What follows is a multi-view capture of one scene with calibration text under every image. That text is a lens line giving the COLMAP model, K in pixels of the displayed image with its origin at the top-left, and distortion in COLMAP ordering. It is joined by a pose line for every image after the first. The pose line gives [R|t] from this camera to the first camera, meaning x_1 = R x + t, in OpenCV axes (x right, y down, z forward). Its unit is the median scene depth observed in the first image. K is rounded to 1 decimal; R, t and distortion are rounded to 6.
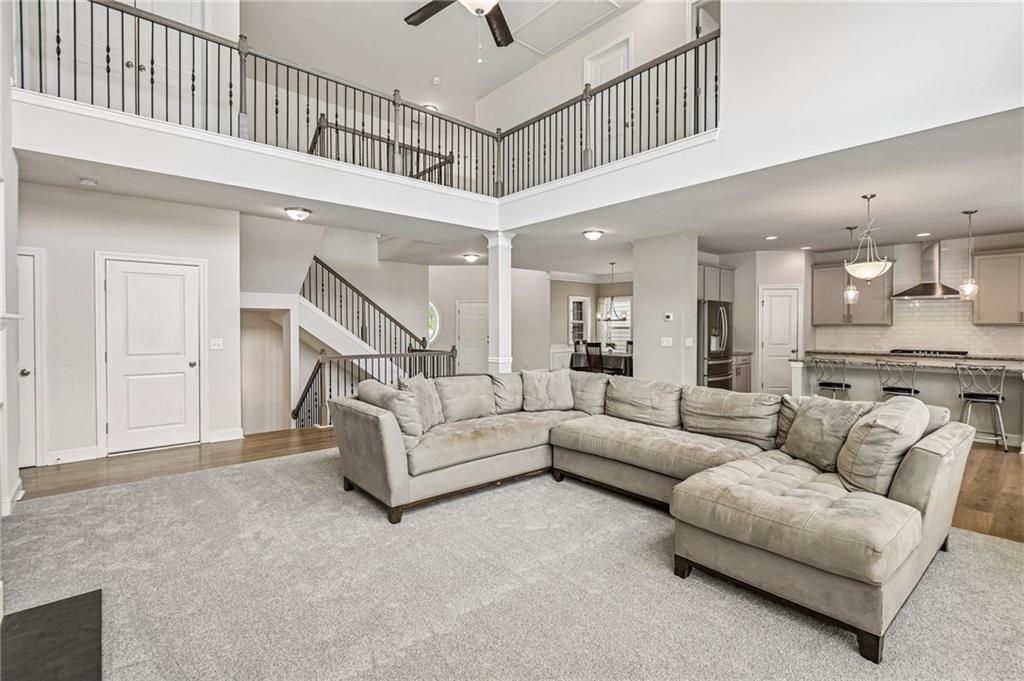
lens RADIAL K [[475.3, 0, 543.5], [0, 475.3, 338.1], [0, 0, 1]] dist [-0.001593, 0.000383]
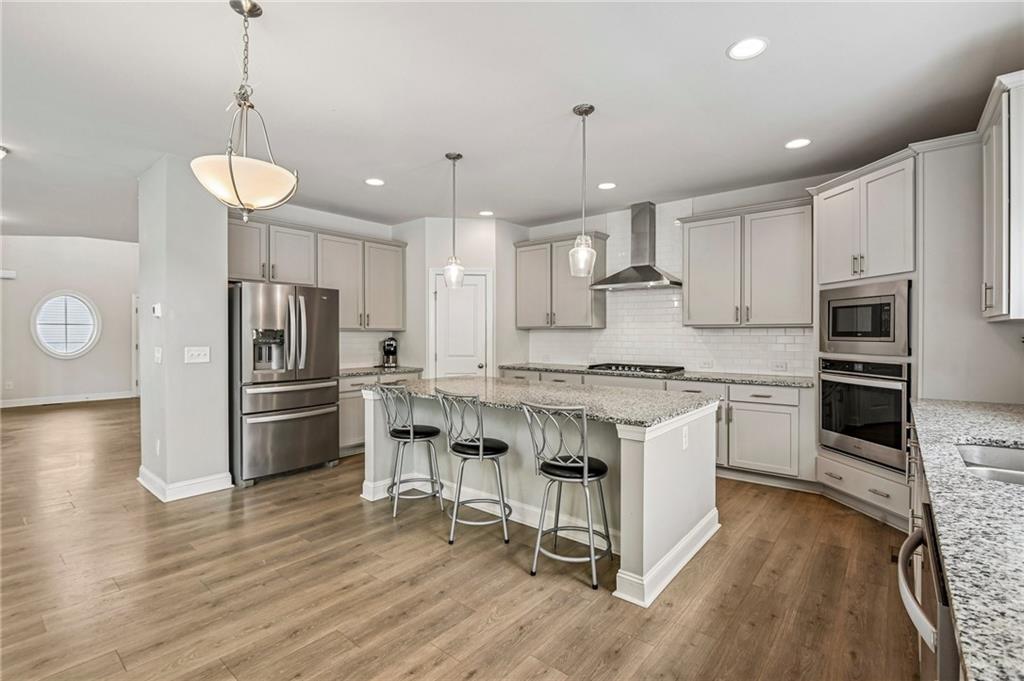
lens RADIAL K [[475.3, 0, 543.5], [0, 475.3, 338.1], [0, 0, 1]] dist [-0.001593, 0.000383]
pose [[0.986833, -0.003499, 0.161703, 0.541338], [0.004928, 0.999952, -0.008438, -0.007064], [-0.161665, 0.009124, 0.986803, 0.338278]]
